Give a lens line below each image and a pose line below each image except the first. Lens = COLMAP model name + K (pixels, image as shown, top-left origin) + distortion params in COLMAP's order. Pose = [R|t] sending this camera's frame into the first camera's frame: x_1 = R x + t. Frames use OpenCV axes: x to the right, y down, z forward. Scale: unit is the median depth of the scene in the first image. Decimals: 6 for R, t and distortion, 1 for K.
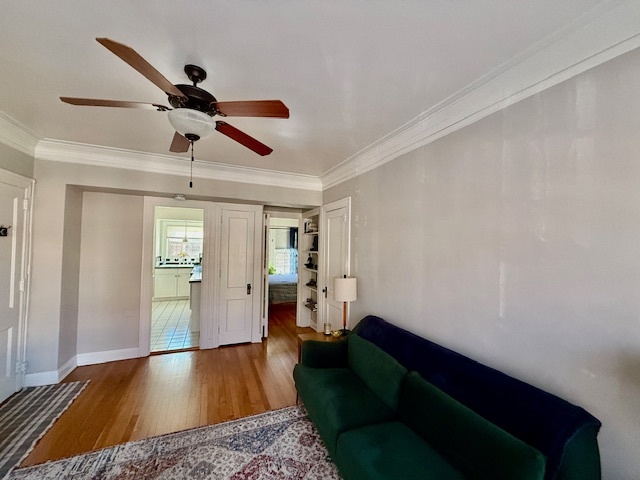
lens RADIAL K [[255.6, 0, 317.6], [0, 255.6, 240.2], [0, 0, 1]] dist [0.002972, 0.000260]
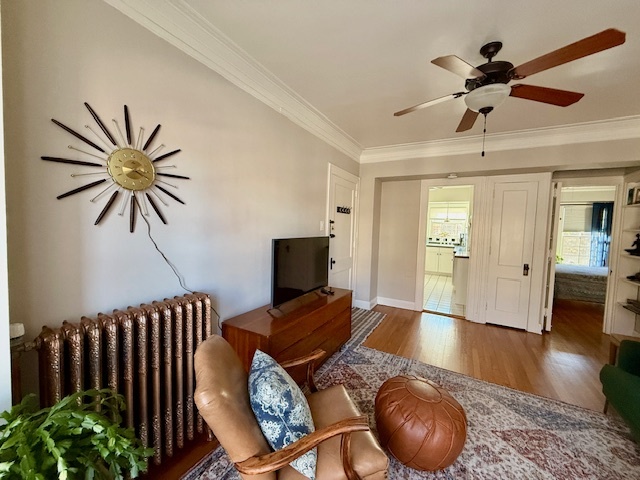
lens RADIAL K [[255.6, 0, 318.8], [0, 255.6, 239.1], [0, 0, 1]] dist [0.002972, 0.000260]
pose [[0.610142, 0.045150, -0.791005, -0.013629], [-0.004050, 0.998540, 0.053872, 0.050496], [0.792282, -0.029666, 0.609433, -0.139925]]
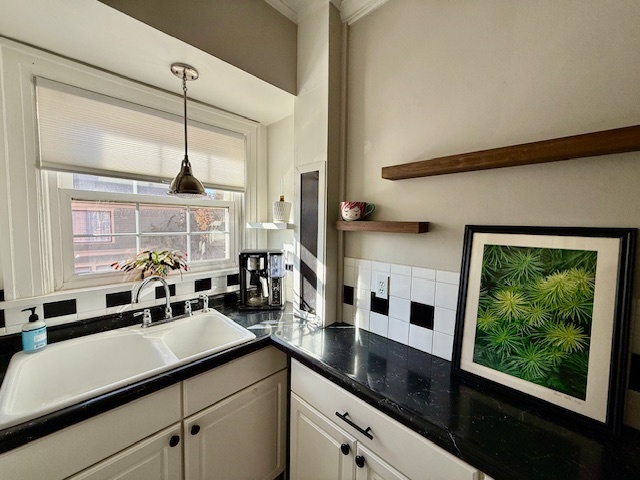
lens RADIAL K [[255.6, 0, 323.9], [0, 255.6, 237.2], [0, 0, 1]] dist [0.002972, 0.000260]
pose [[0.916717, -0.025431, 0.398727, -1.255401], [-0.011713, 0.995833, 0.090444, 0.044188], [-0.399366, -0.087582, 0.912599, 2.007901]]
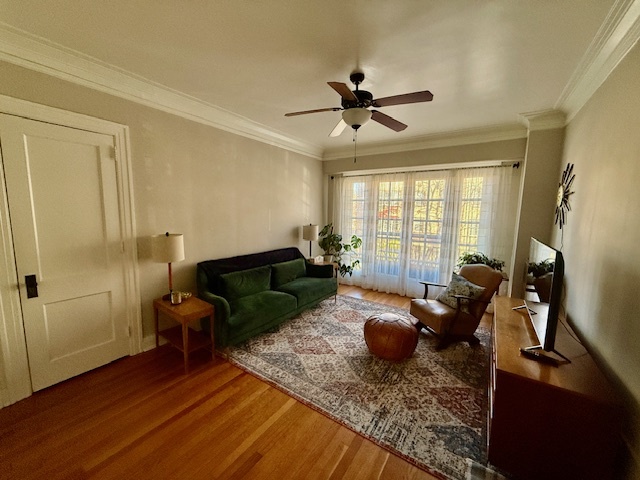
lens RADIAL K [[255.6, 0, 320.6], [0, 255.6, 240.7], [0, 0, 1]] dist [0.002972, 0.000260]
pose [[-0.550020, -0.124601, 0.825804, -0.846679], [-0.045328, 0.991804, 0.119458, 0.039848], [-0.833921, 0.028272, -0.551160, 1.014266]]
